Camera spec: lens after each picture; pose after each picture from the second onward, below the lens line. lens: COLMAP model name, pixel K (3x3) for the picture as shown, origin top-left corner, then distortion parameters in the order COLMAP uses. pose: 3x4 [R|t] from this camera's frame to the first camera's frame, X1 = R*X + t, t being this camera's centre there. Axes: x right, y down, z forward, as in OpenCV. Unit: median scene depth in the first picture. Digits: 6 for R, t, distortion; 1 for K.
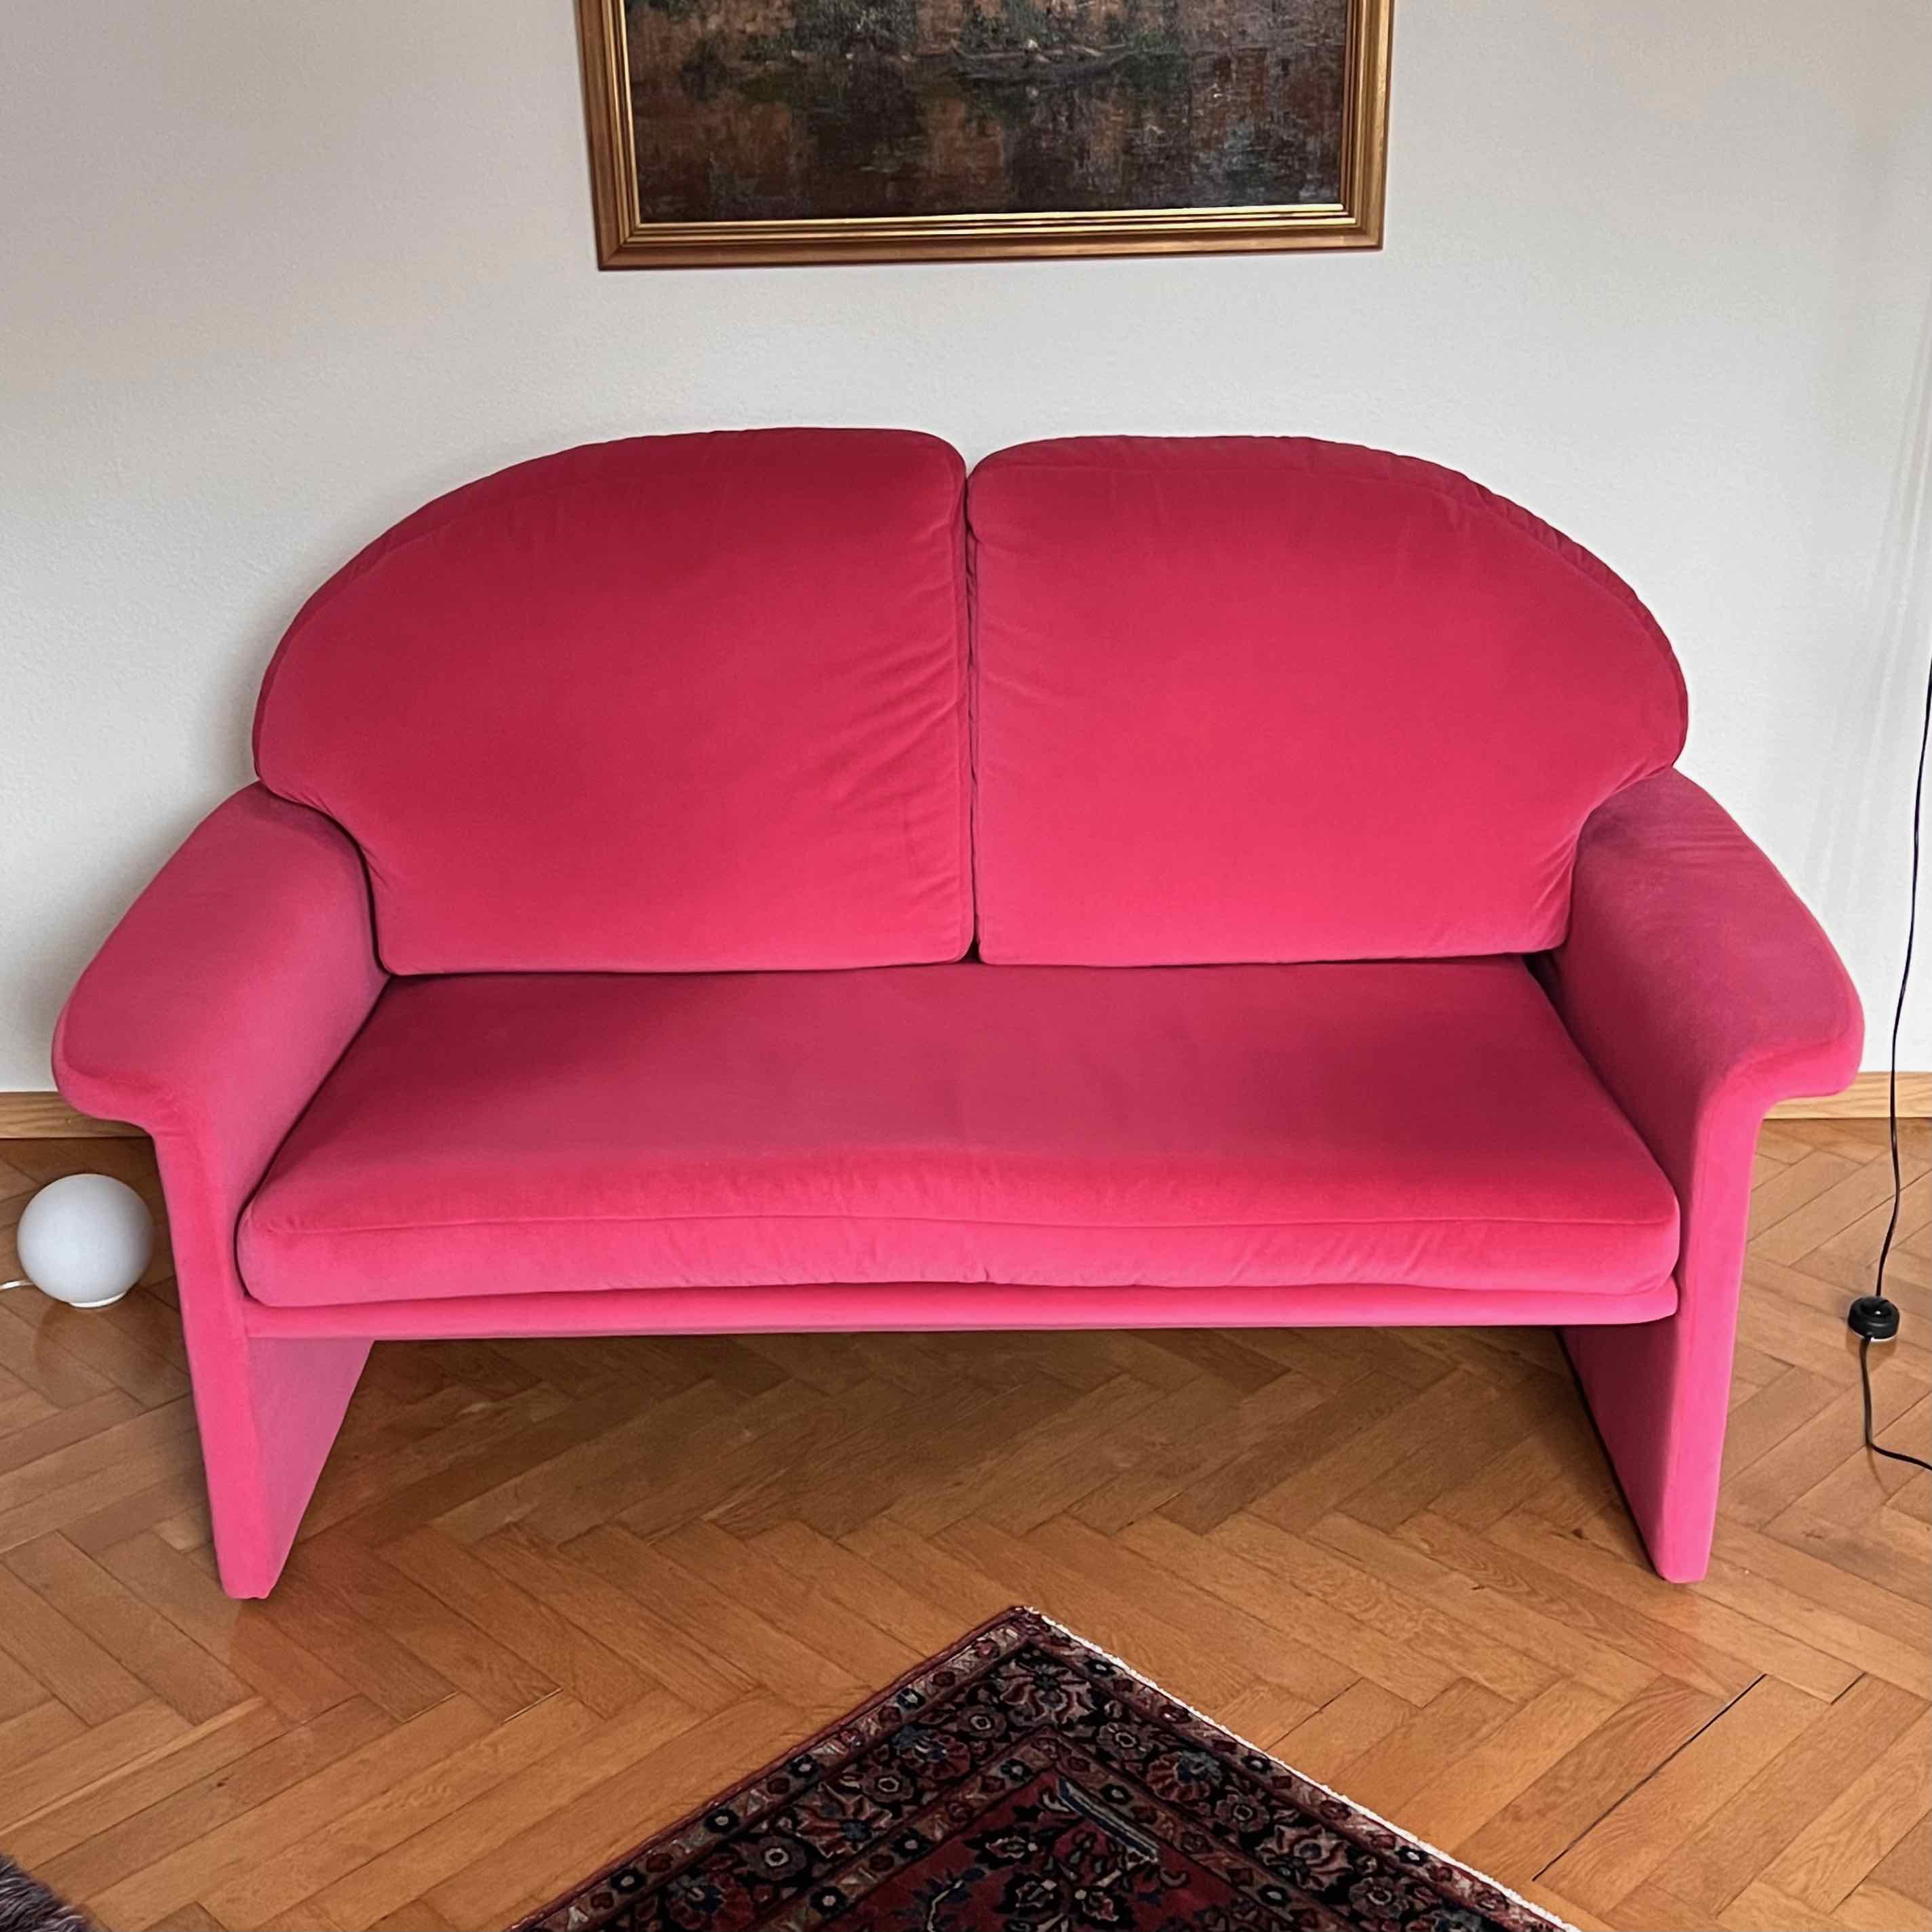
lens RADIAL K [[2669.1, 0, 972.1], [0, 2669.1, 975.9], [0, 0, 1]] dist [0.065615, 0.000000]
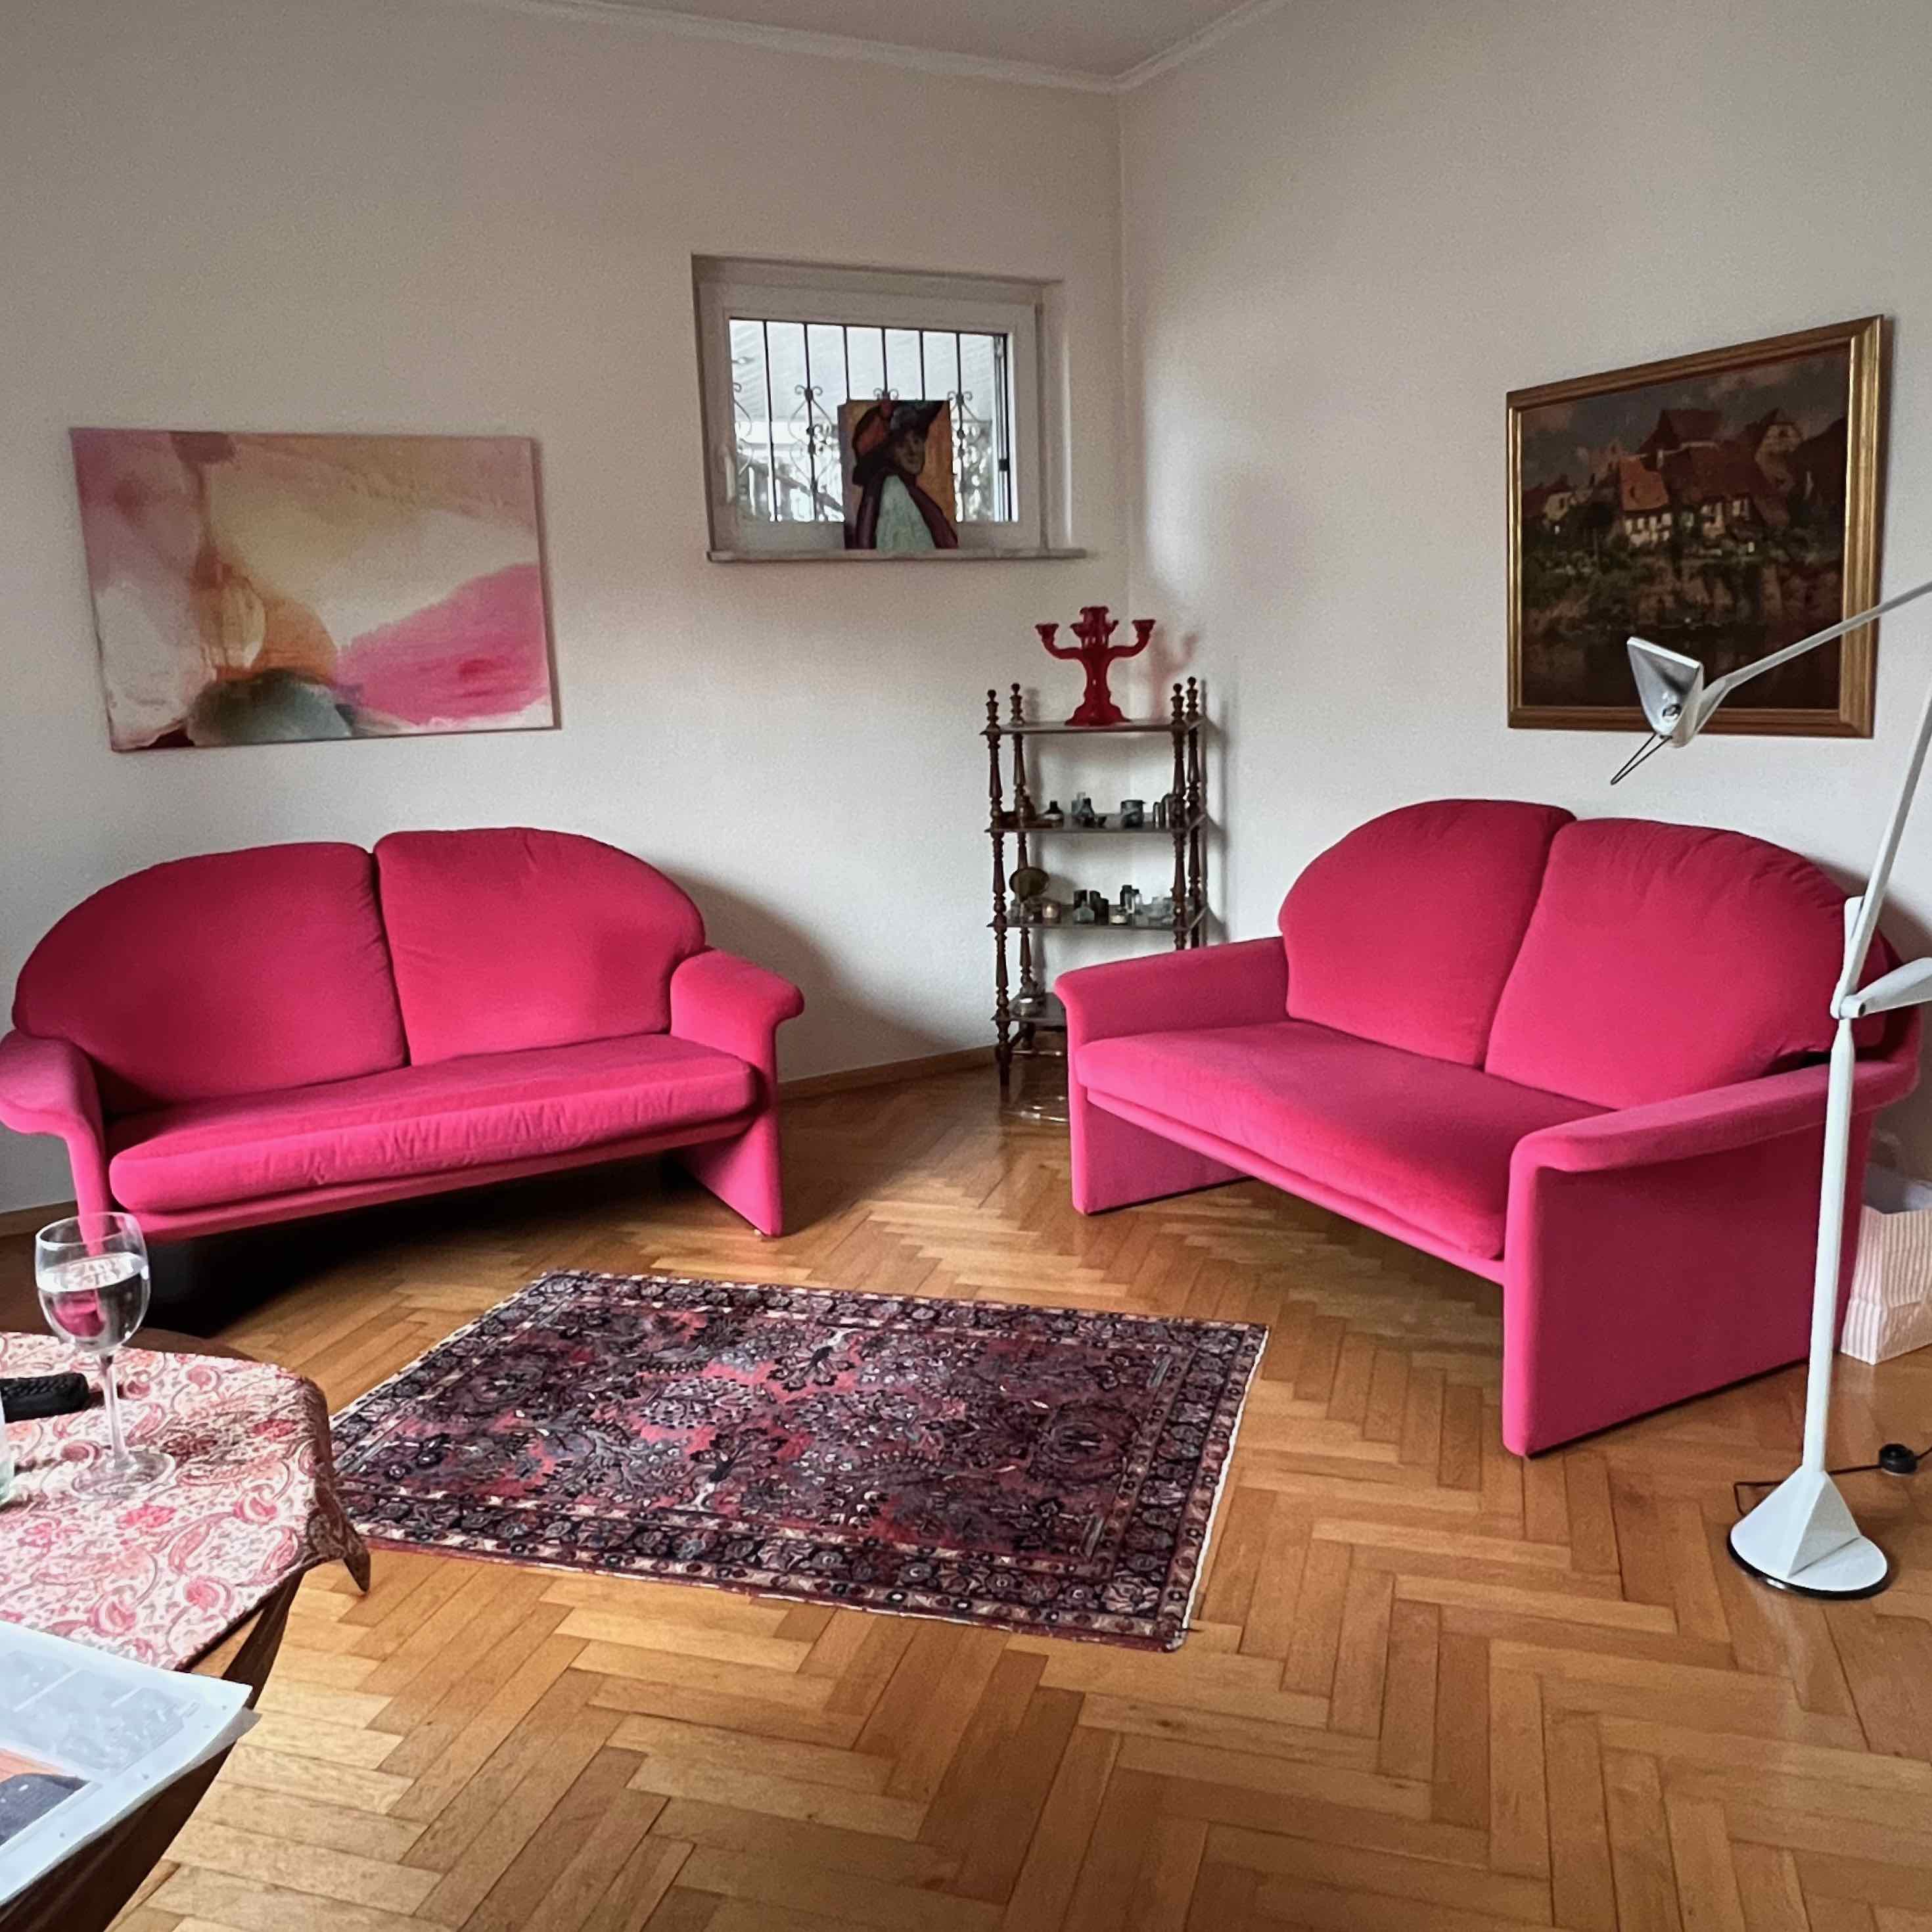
lens RADIAL K [[1655.1, 0, 954.3], [0, 1655.1, 974.8], [0, 0, 1]] dist [-0.002902, 0.015067]
pose [[0.461635, 0.176737, -0.869286, 1.061905], [-0.307978, 0.950927, 0.029783, 0.012315], [0.831891, 0.253972, 0.493412, 0.094883]]
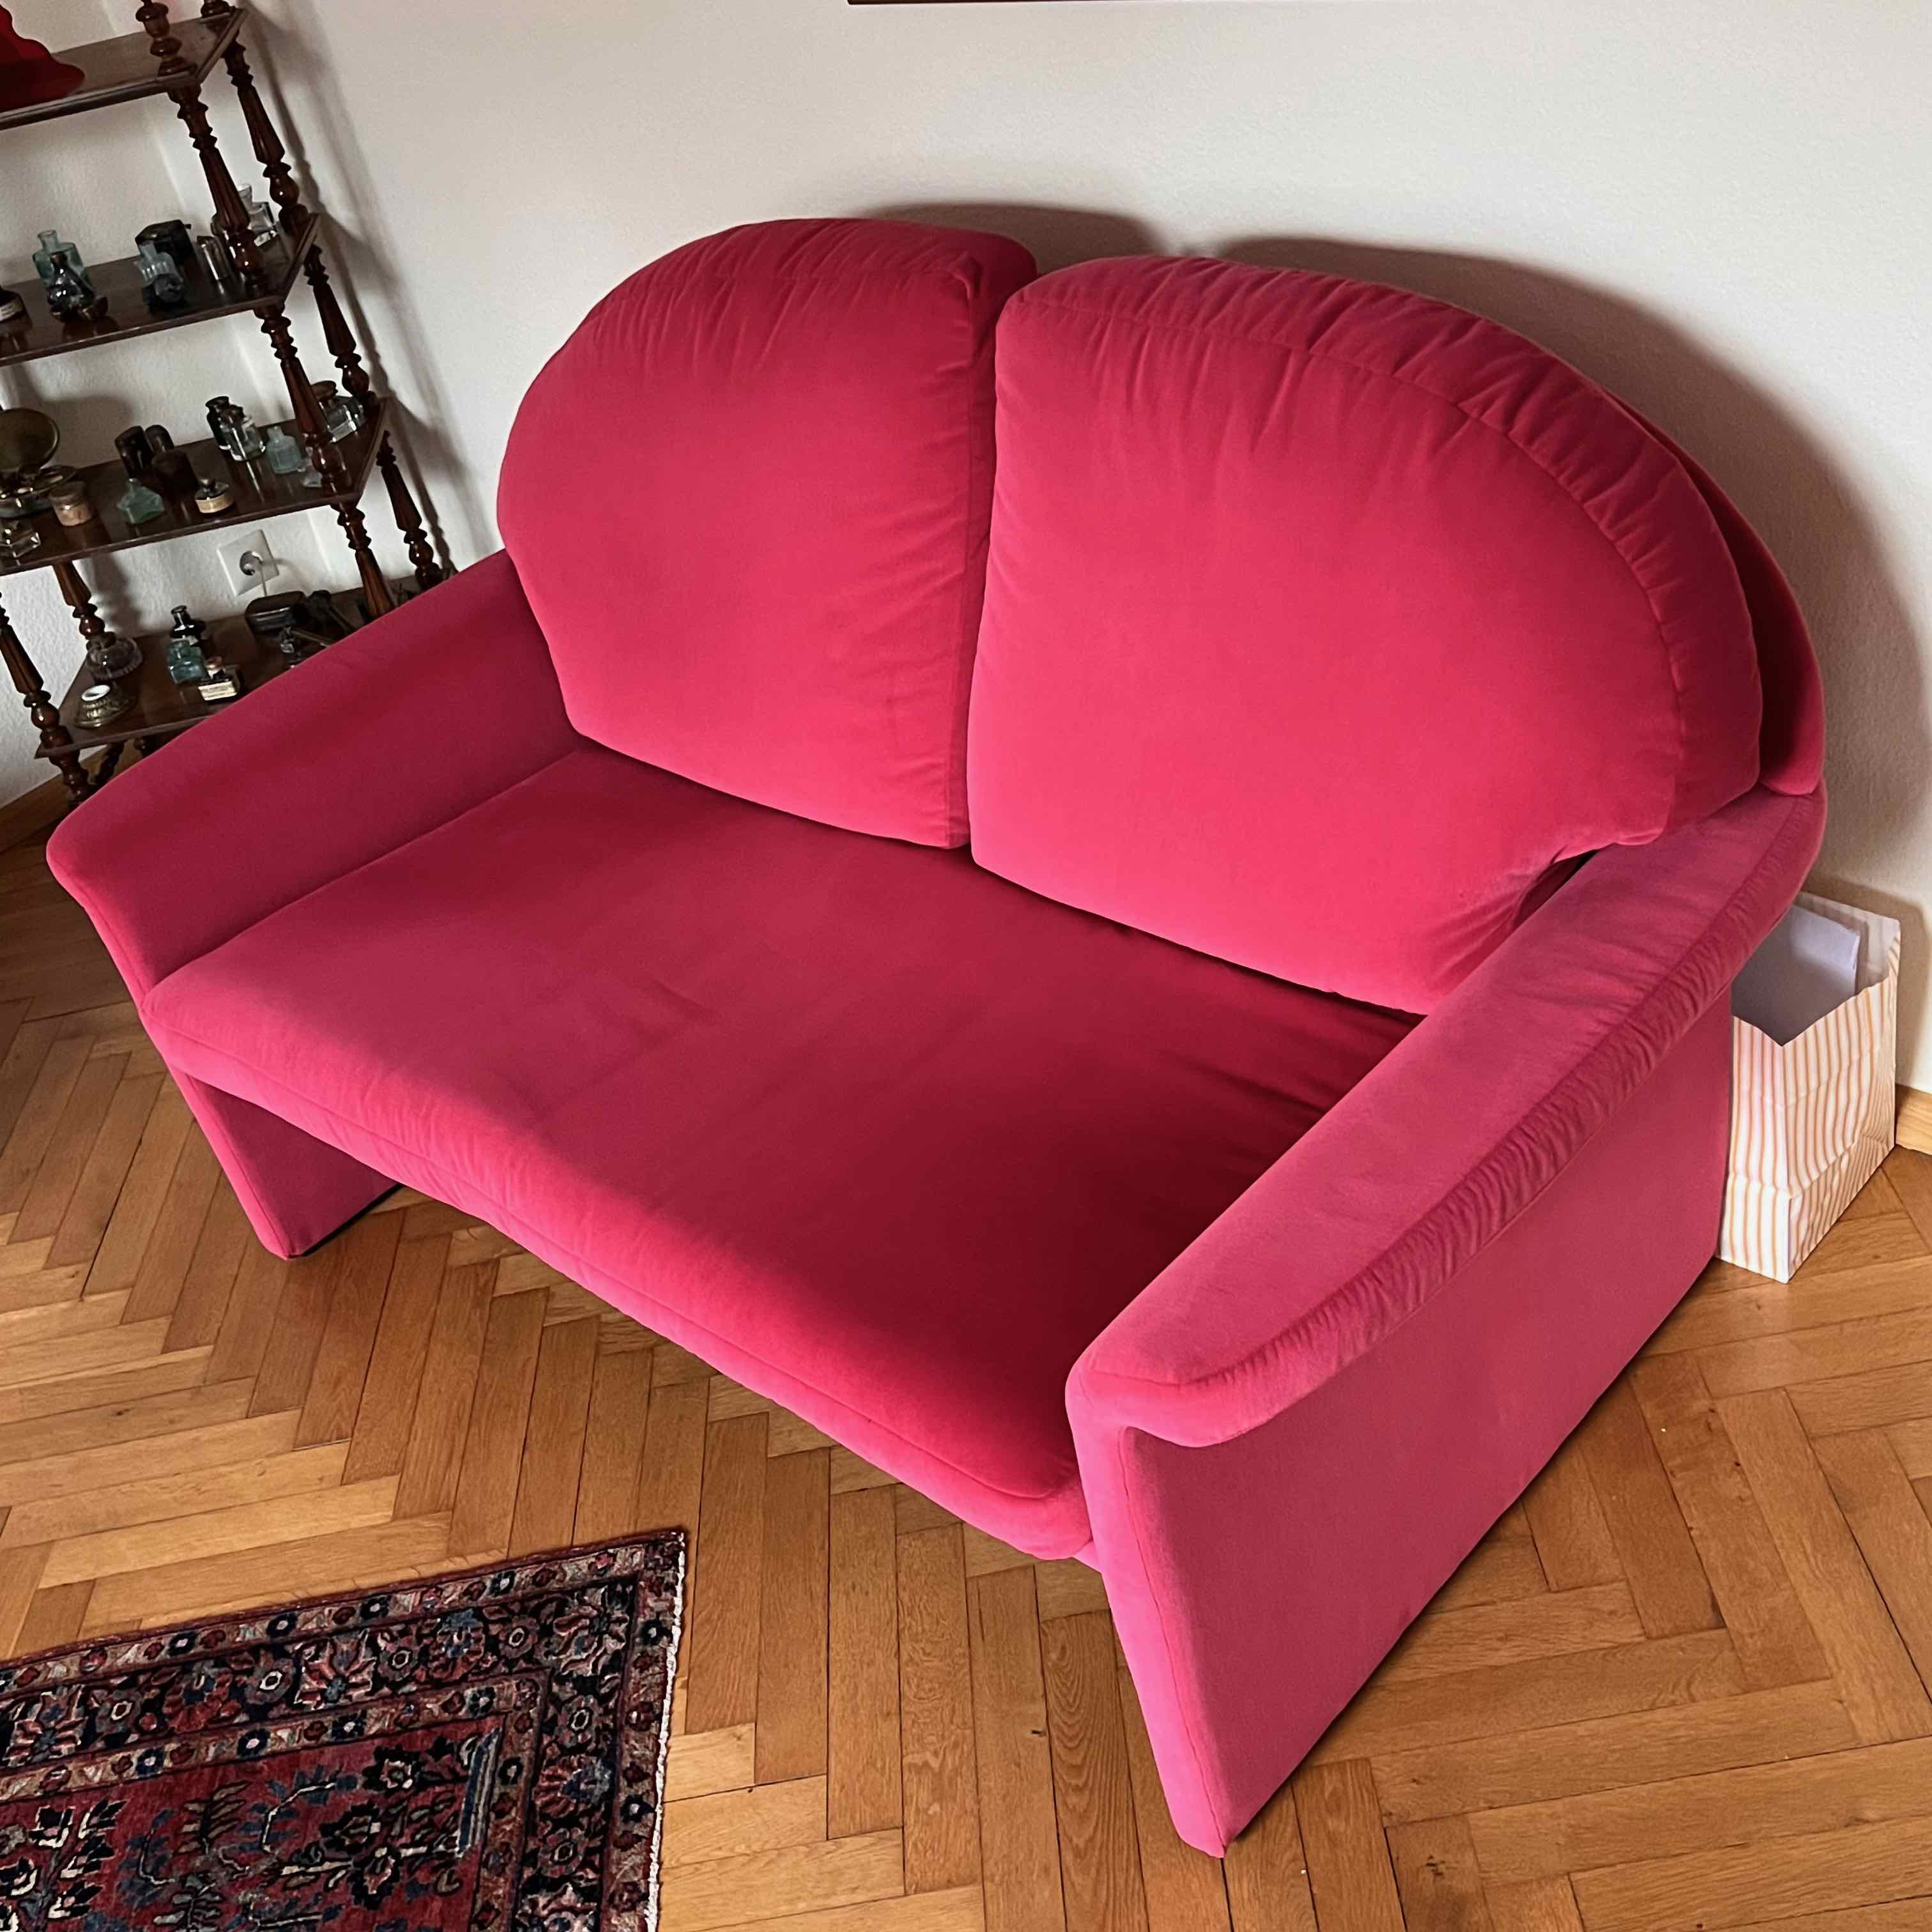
lens RADIAL K [[2341.9, 0, 966.7], [0, 2341.9, 972.9], [0, 0, 1]] dist [0.034884, 0.000000]
pose [[0.724201, 0.280348, -0.630030, 0.651770], [-0.072306, 0.939466, 0.334926, -0.296218], [0.685788, -0.196999, 0.700633, 0.528345]]
